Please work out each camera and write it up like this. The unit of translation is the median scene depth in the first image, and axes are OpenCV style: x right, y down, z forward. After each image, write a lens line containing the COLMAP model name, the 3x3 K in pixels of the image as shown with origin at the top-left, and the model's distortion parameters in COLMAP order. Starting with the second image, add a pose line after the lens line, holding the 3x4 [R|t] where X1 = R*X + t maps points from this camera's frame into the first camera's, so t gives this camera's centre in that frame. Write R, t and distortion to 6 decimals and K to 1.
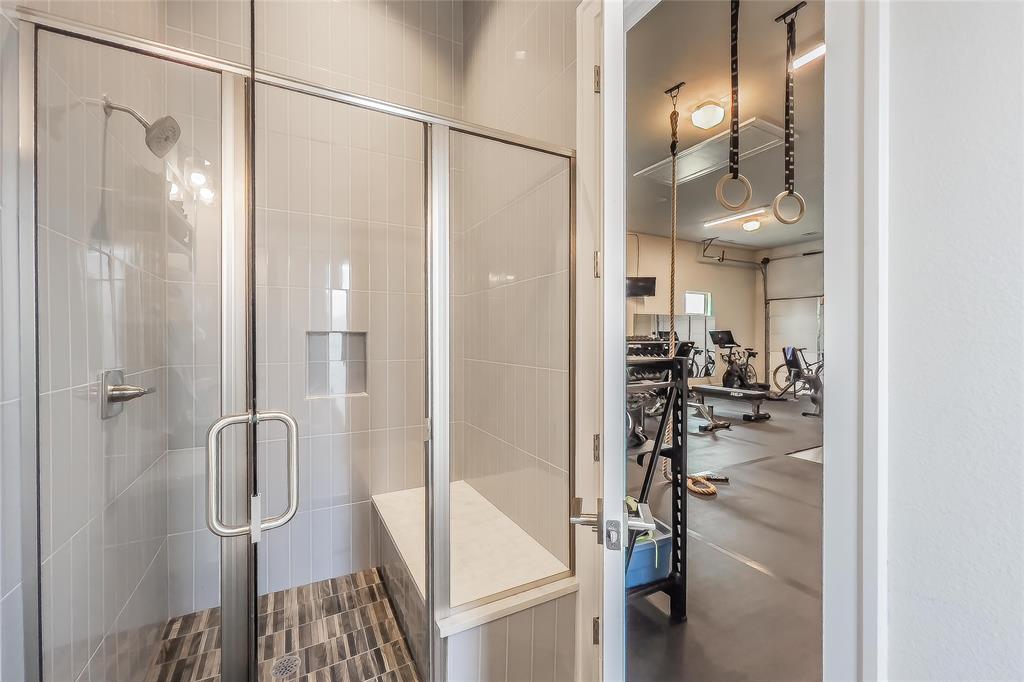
lens RADIAL K [[416.8, 0, 512.0], [0, 416.8, 341.0], [0, 0, 1]] dist [0.009893, -0.000029]
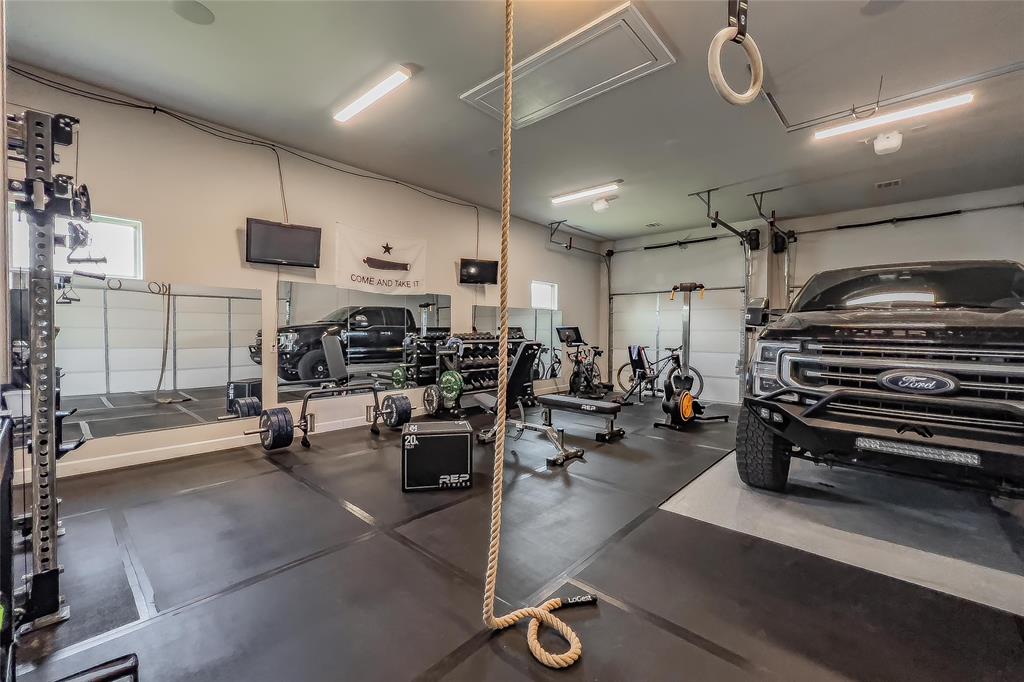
lens RADIAL K [[416.8, 0, 512.0], [0, 416.8, 341.0], [0, 0, 1]] dist [0.009893, -0.000029]
pose [[0.941306, -0.002154, 0.337548, 0.090935], [-0.003779, 0.999850, 0.016918, -0.009793], [-0.337534, -0.017200, 0.941156, 0.211222]]
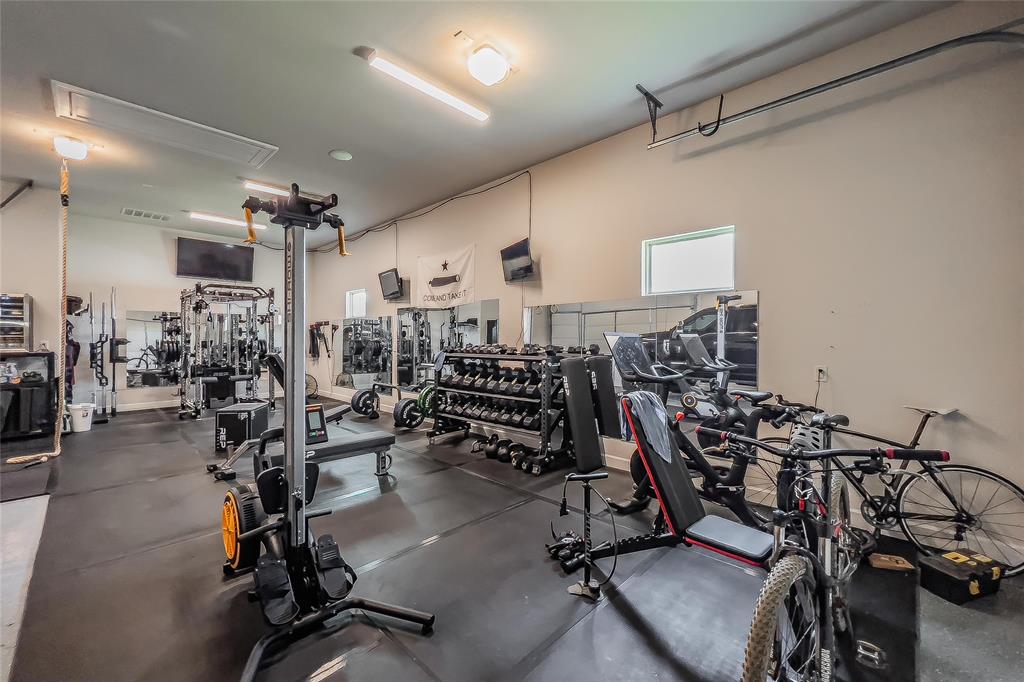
lens RADIAL K [[416.8, 0, 512.0], [0, 416.8, 341.0], [0, 0, 1]] dist [0.009893, -0.000029]
pose [[0.314324, 0.000344, -0.949316, 0.815565], [-0.007925, 0.999966, -0.002262, -0.016076], [0.949283, 0.008234, 0.314316, 0.775392]]
